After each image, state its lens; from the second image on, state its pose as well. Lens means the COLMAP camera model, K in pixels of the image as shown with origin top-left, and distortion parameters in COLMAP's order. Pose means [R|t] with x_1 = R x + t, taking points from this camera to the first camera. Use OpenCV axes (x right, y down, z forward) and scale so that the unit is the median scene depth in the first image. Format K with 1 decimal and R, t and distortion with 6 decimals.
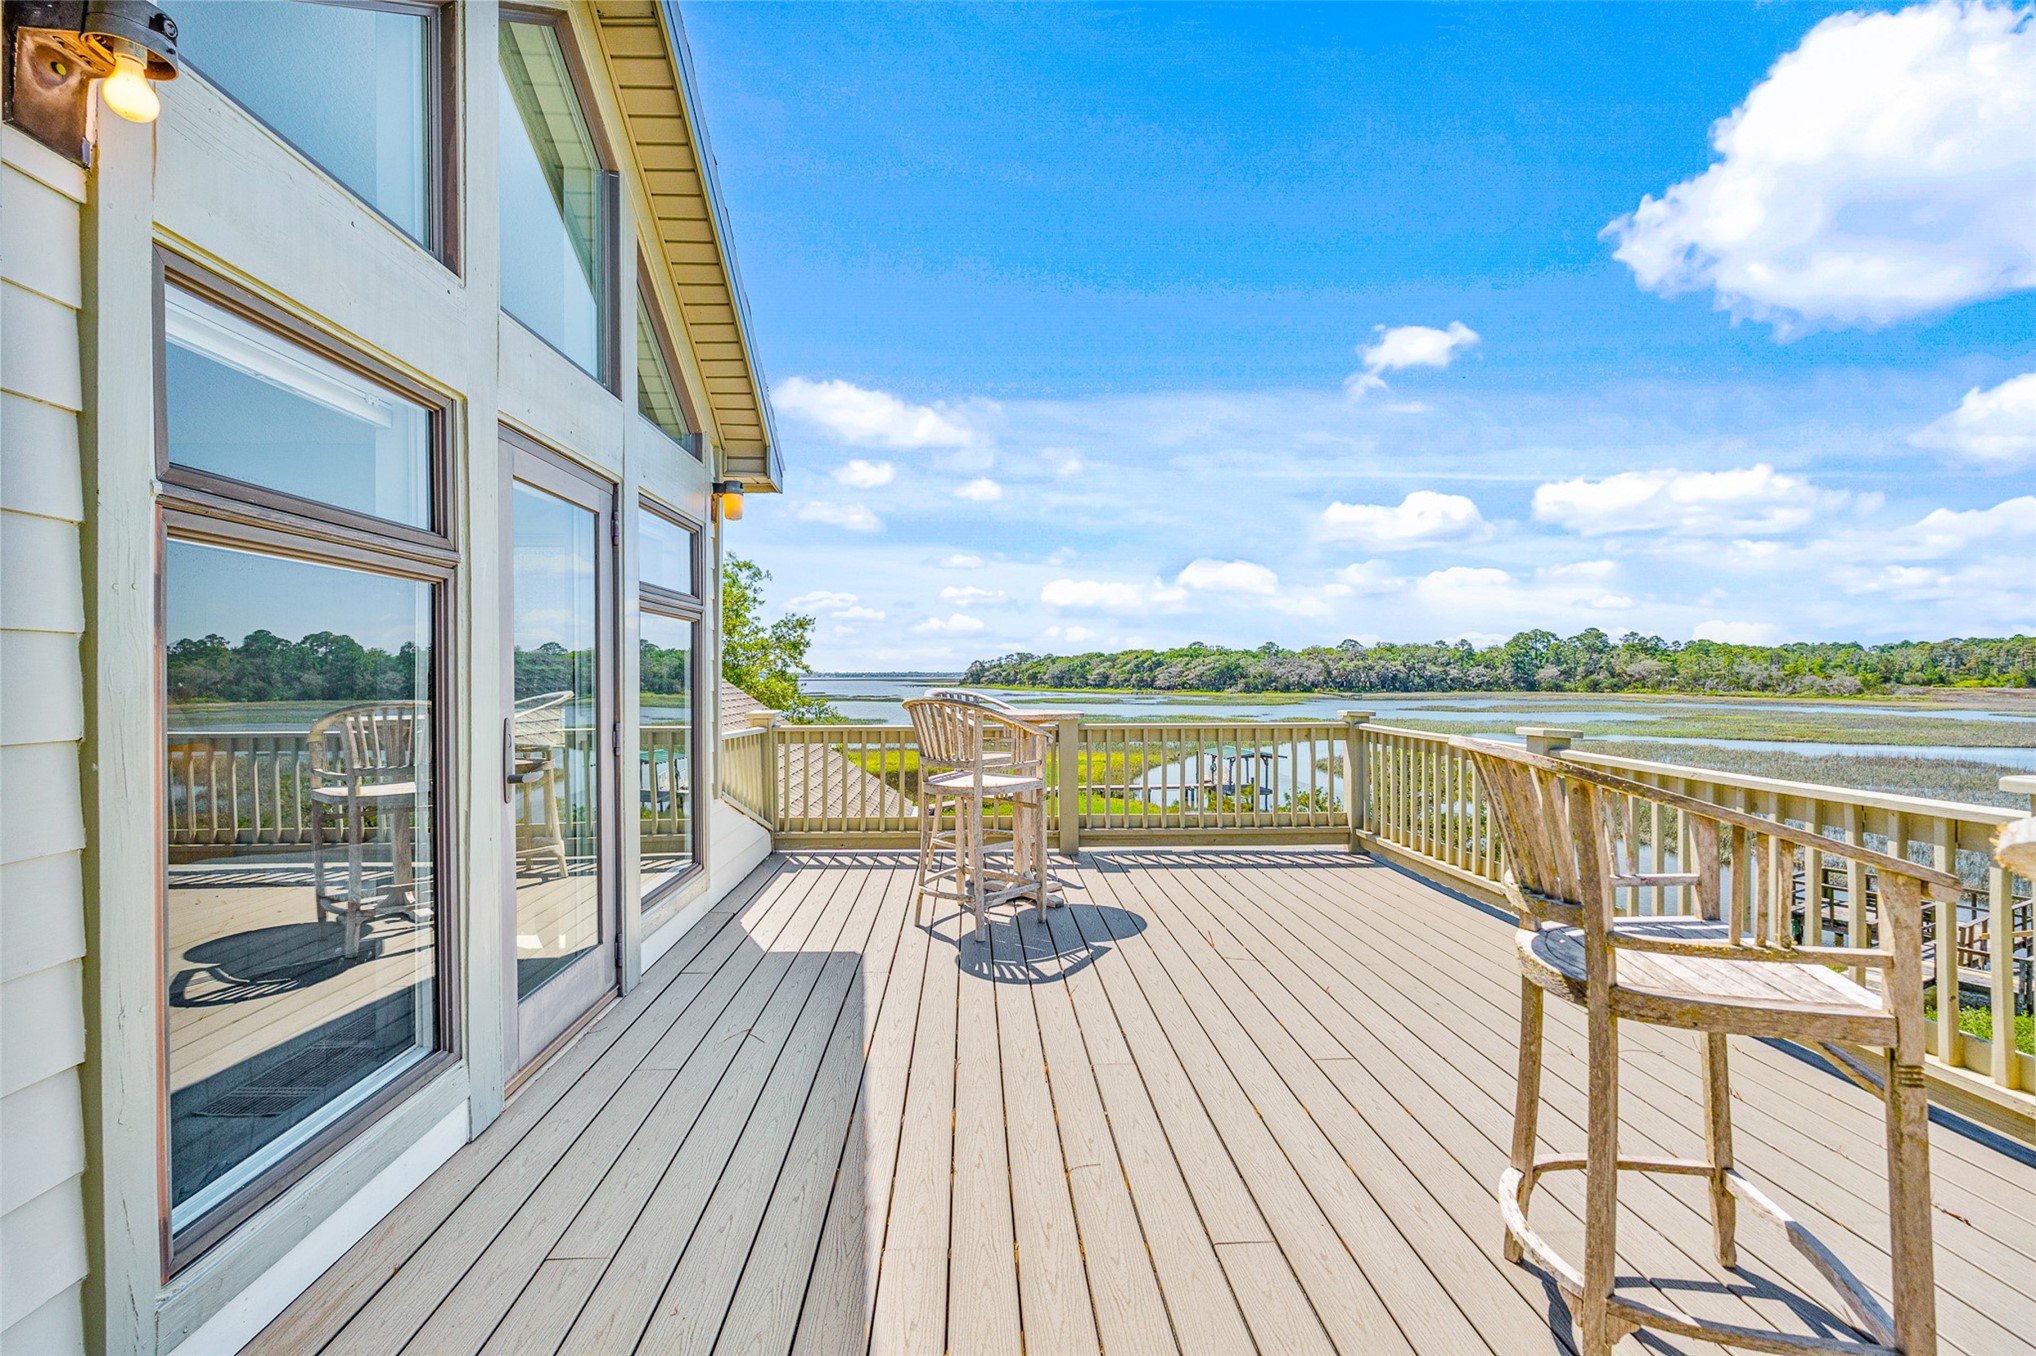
lens RADIAL K [[895.4, 0, 1012.6], [0, 895.4, 674.0], [0, 0, 1]] dist [-0.002888, 0.000380]
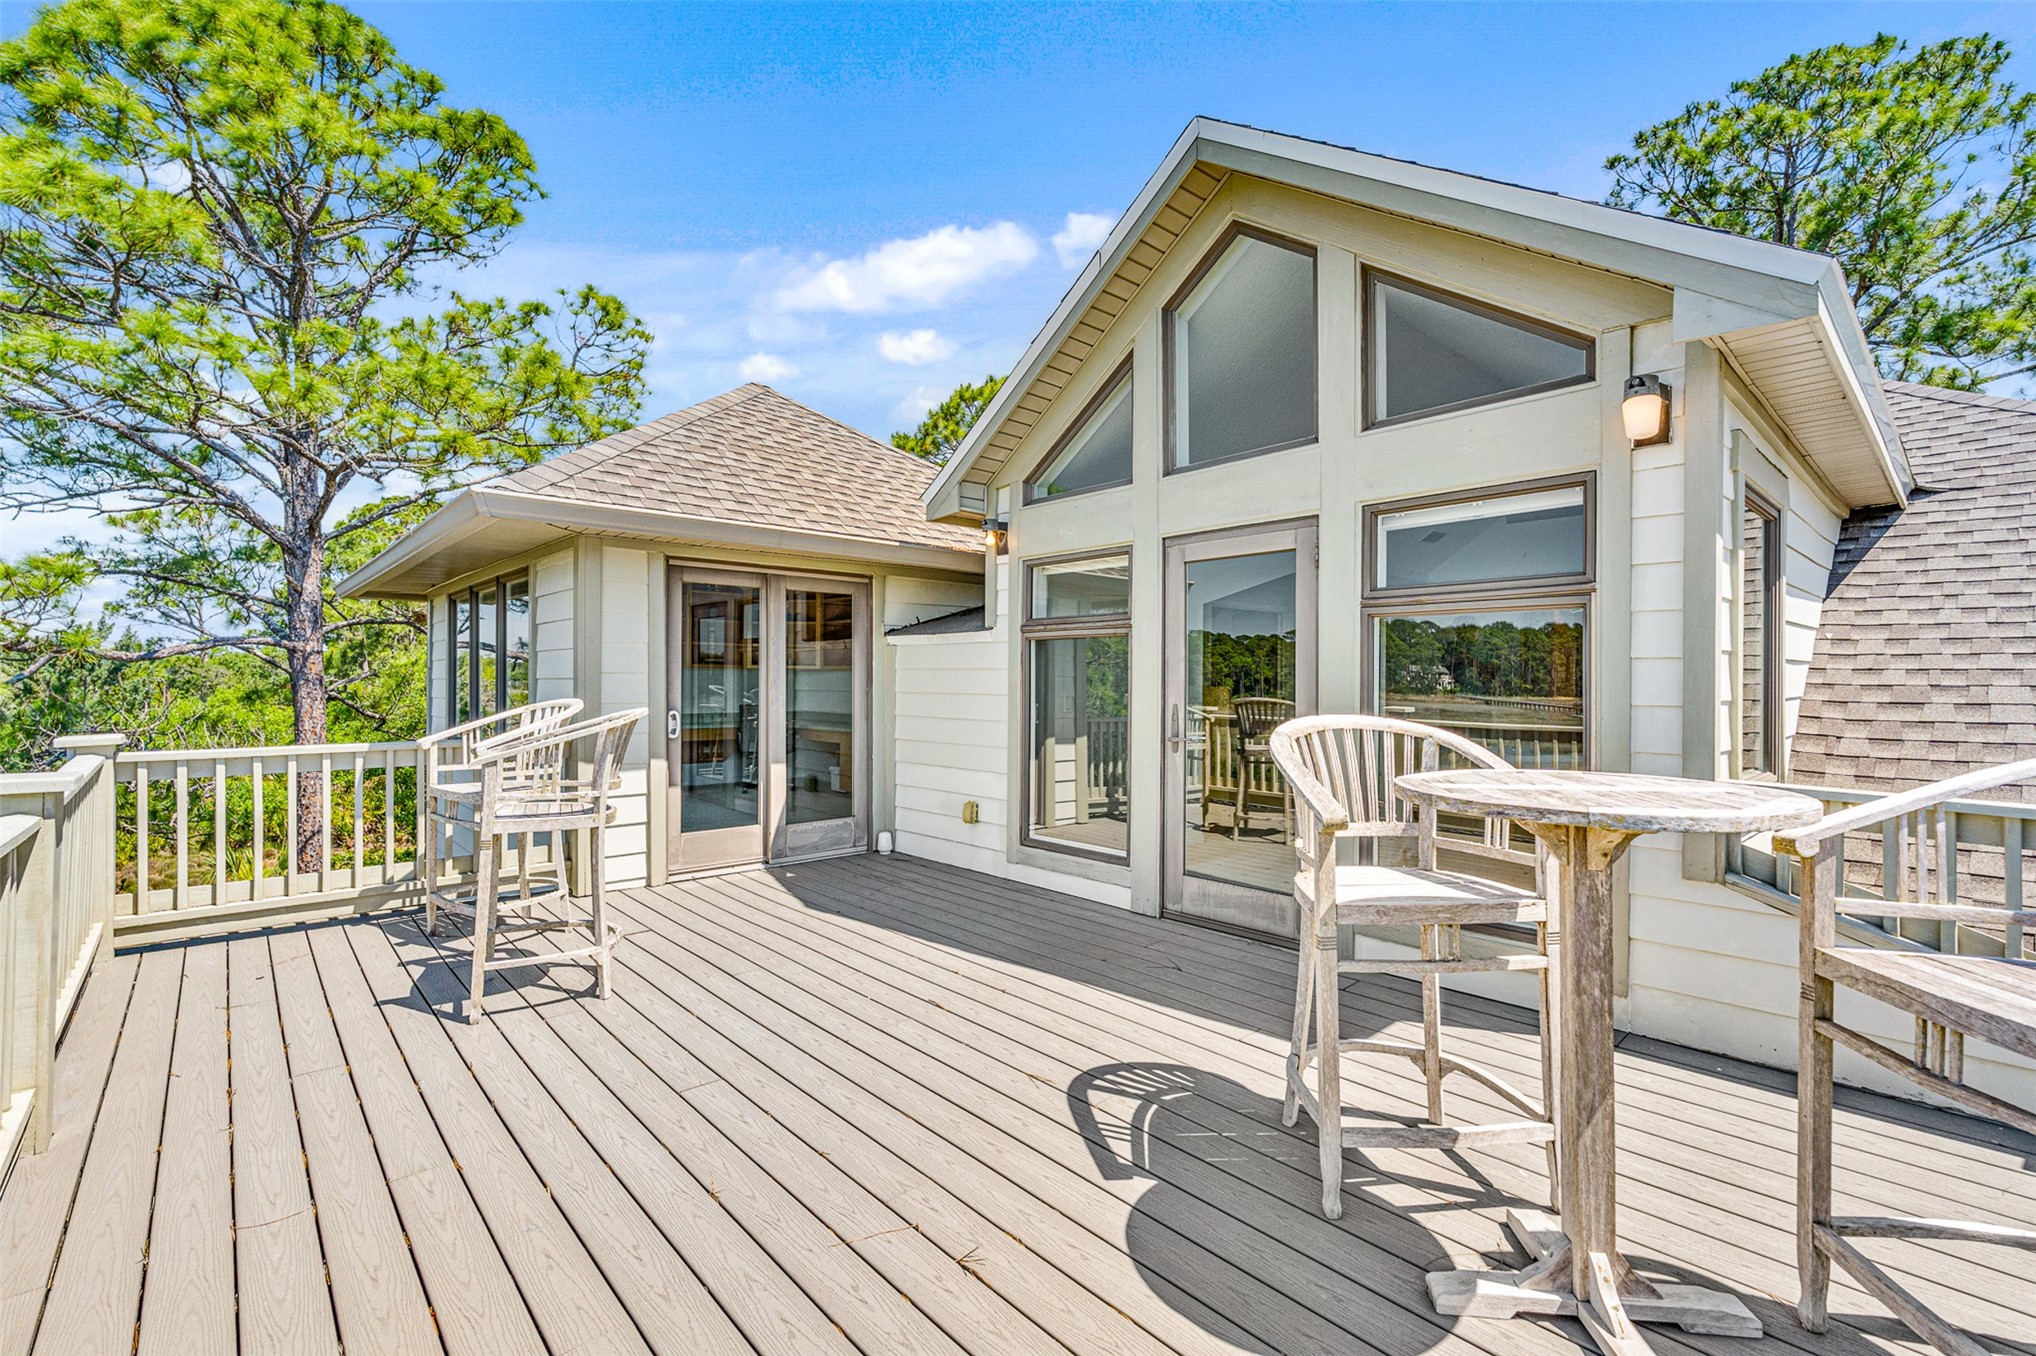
lens RADIAL K [[895.4, 0, 1018.3], [0, 895.4, 686.6], [0, 0, 1]] dist [-0.002888, 0.000380]
pose [[-0.780623, 0.000026, -0.625003, 0.557442], [-0.001725, 0.999996, 0.002196, 0.007396], [0.625000, 0.002792, -0.780620, 1.579012]]
